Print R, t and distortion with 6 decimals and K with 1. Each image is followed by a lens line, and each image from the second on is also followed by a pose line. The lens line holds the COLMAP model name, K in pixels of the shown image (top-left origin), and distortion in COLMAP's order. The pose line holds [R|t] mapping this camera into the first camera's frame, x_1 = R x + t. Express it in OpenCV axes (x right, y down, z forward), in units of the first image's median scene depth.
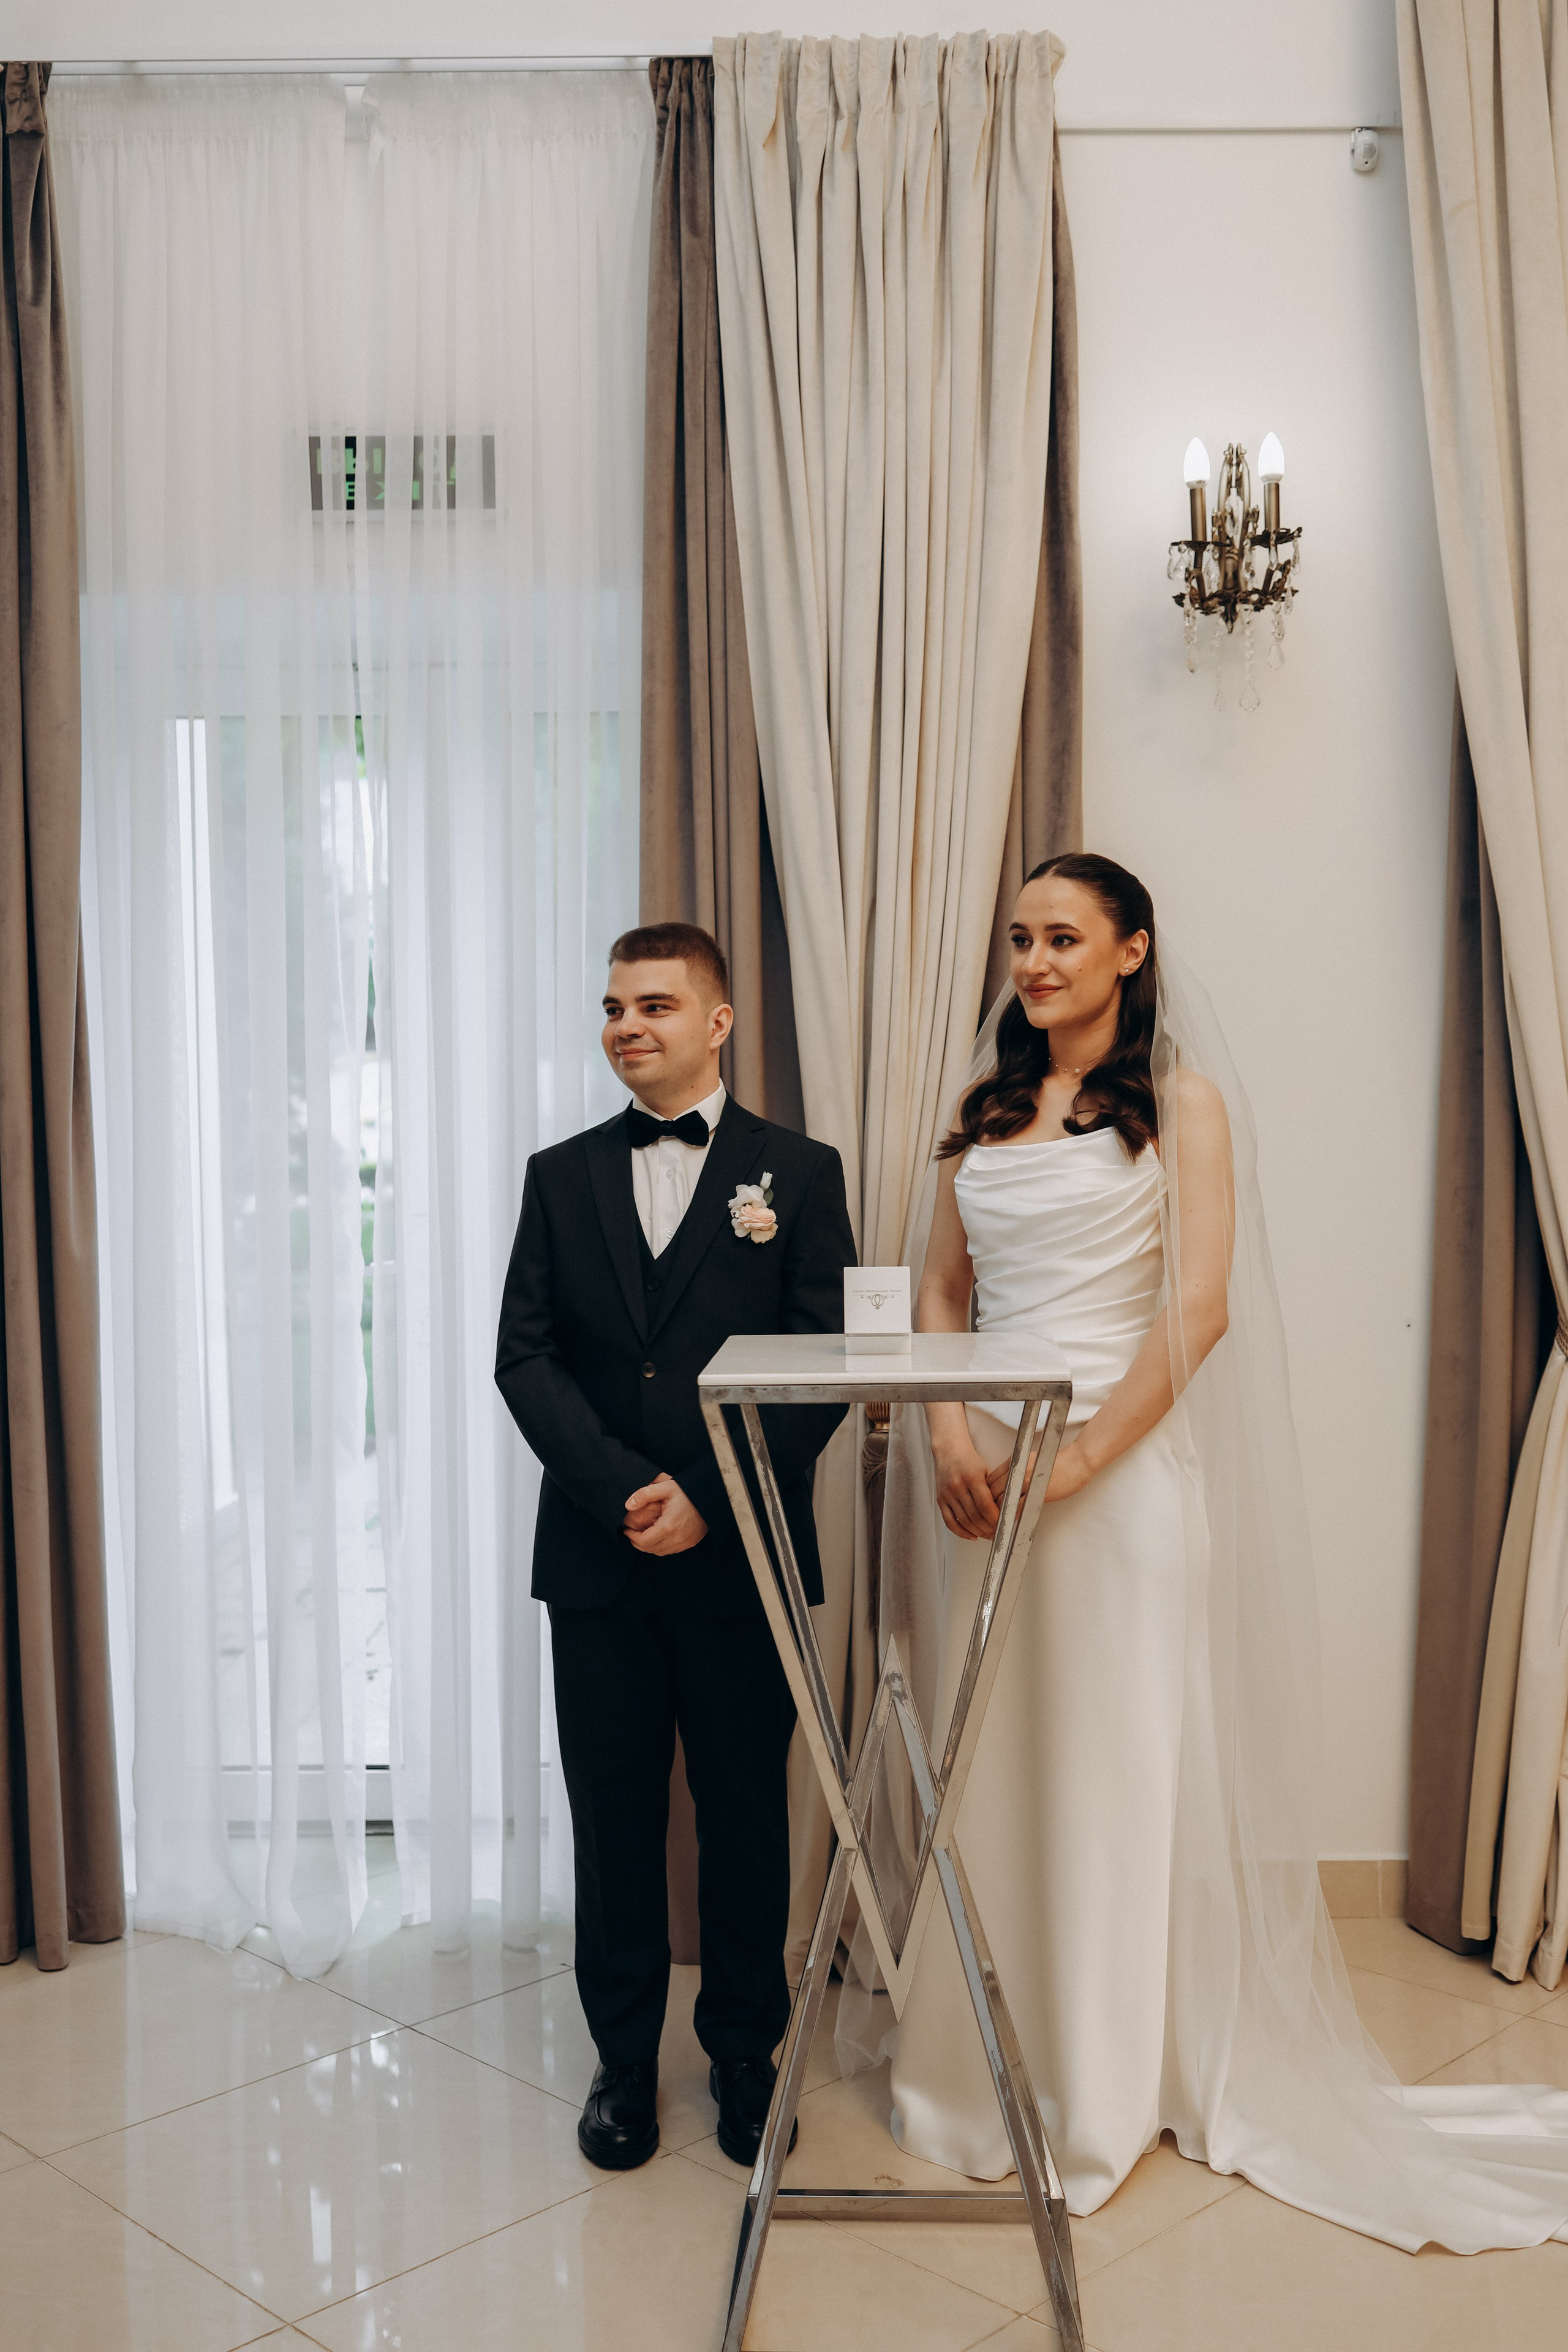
lens RADIAL K [[2484.5, 0, 785.9], [0, 2484.5, 1144.4], [0, 0, 1]] dist [0.010899, 0.012053]
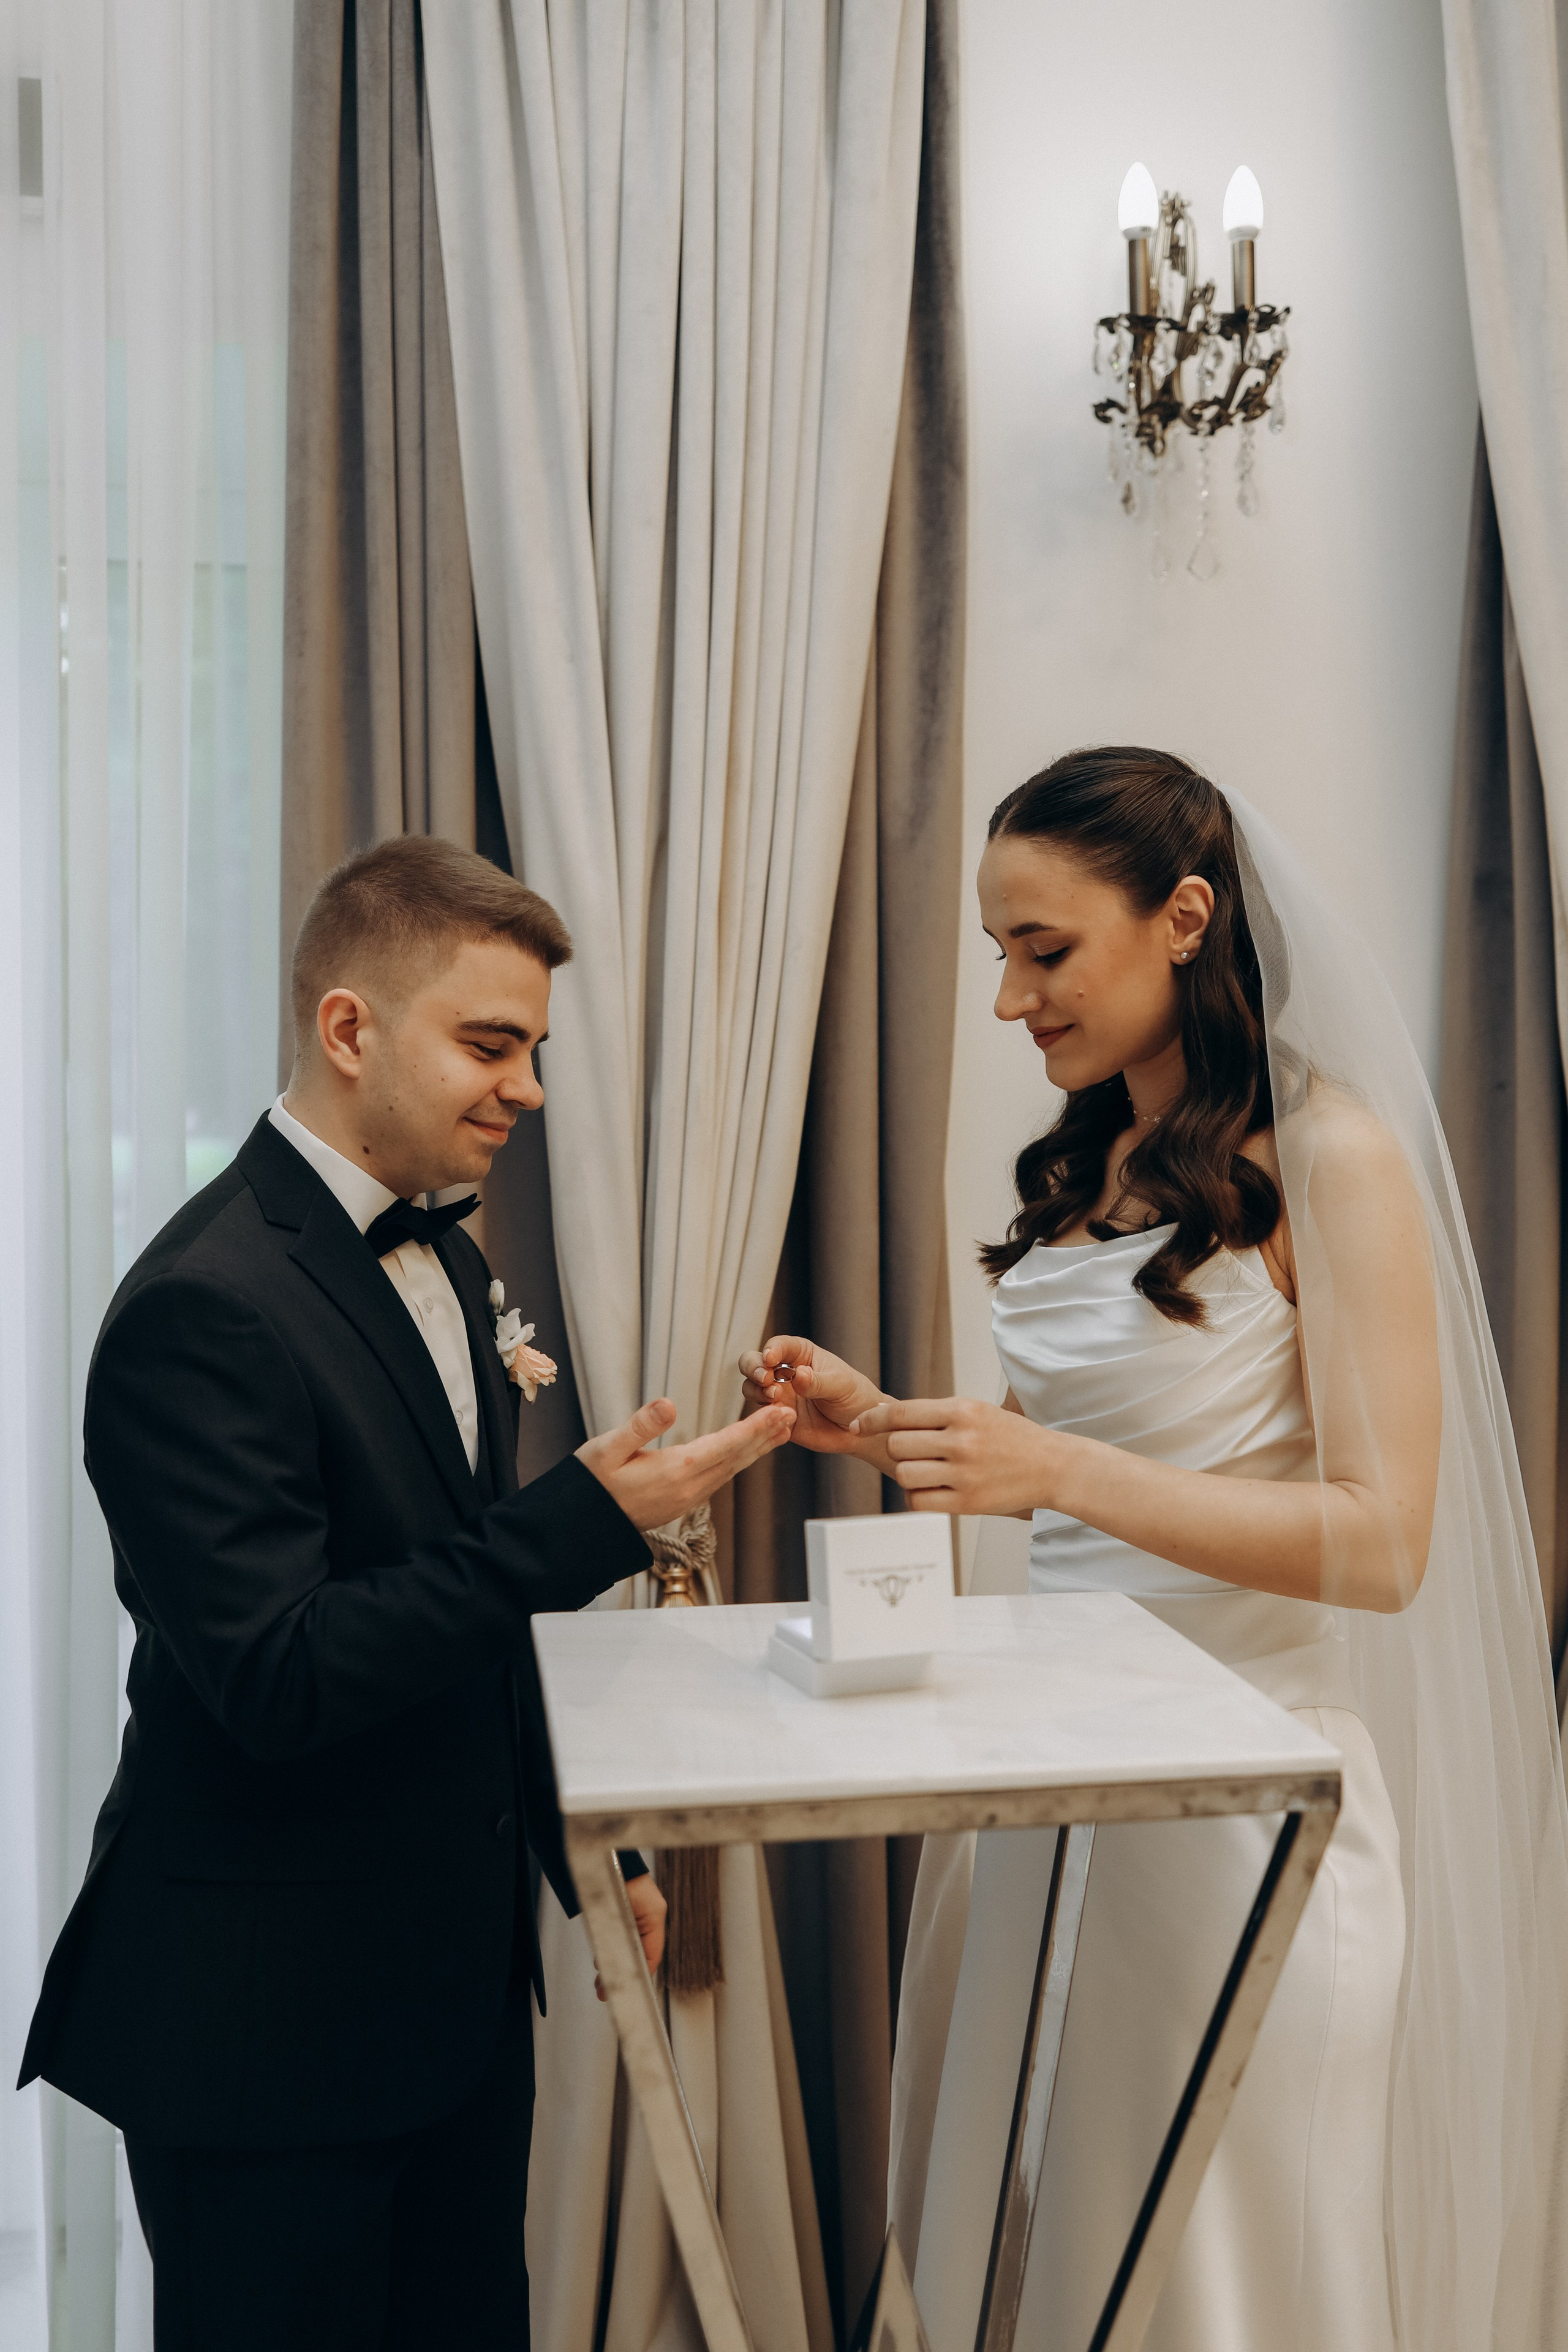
lens RADIAL K [[2222.0, 0, 818.6], [0, 2222.0, 1132.6], [0, 0, 1]] dist [0.012526, 0.000806]
pose [[0.978636, 0.003562, 0.205568, -0.041438], [-0.003148, 0.999992, -0.002339, -0.020813], [-0.205575, 0.001642, 0.978640, 0.425060]]
